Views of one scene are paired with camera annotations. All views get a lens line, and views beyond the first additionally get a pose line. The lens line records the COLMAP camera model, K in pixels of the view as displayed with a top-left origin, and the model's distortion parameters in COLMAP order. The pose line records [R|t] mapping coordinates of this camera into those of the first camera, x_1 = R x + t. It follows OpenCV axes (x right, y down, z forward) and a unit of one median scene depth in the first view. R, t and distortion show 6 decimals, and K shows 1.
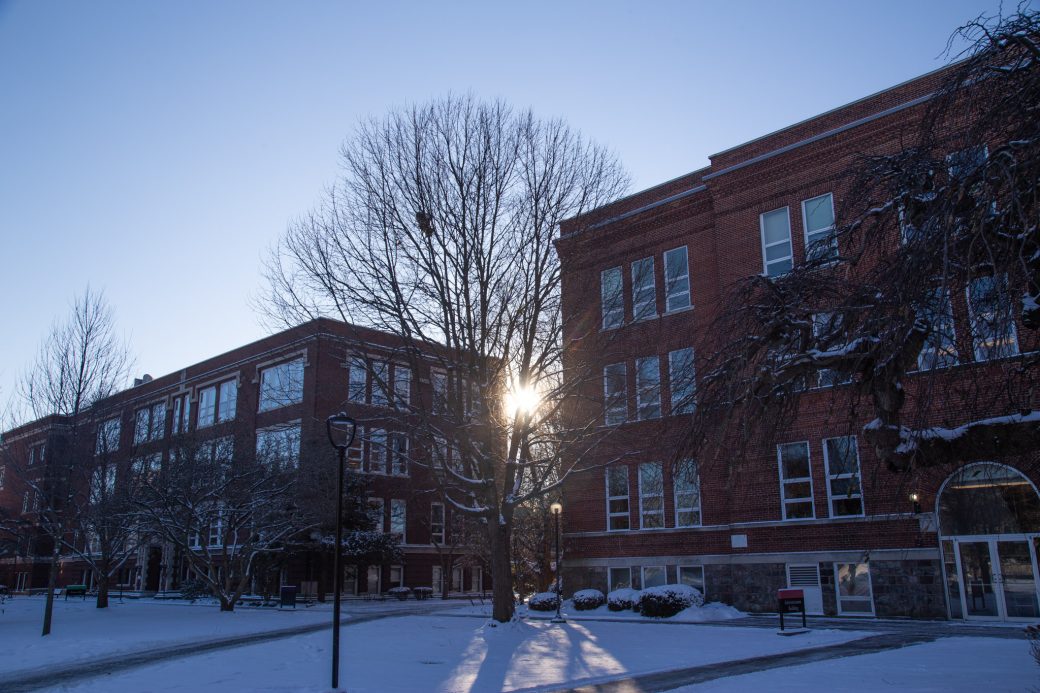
lens RADIAL K [[909.8, 0, 520.0], [0, 909.8, 346.5], [0, 0, 1]] dist [0.008672, 0.018496]
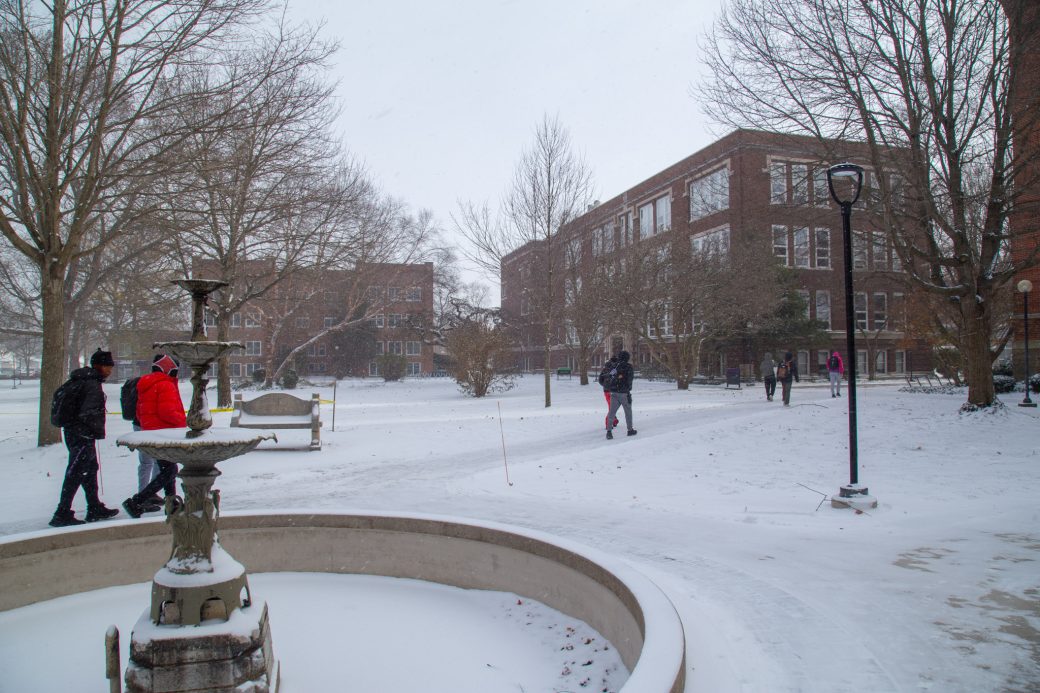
lens RADIAL K [[1501.5, 0, 520.0], [0, 1501.5, 346.5], [0, 0, 1]] dist [0.164476, -0.036110]
pose [[0.886409, -0.008073, -0.462833, 0.394337], [0.120769, 0.969254, 0.214387, -0.205146], [0.446872, -0.245931, 0.860130, -0.756780]]
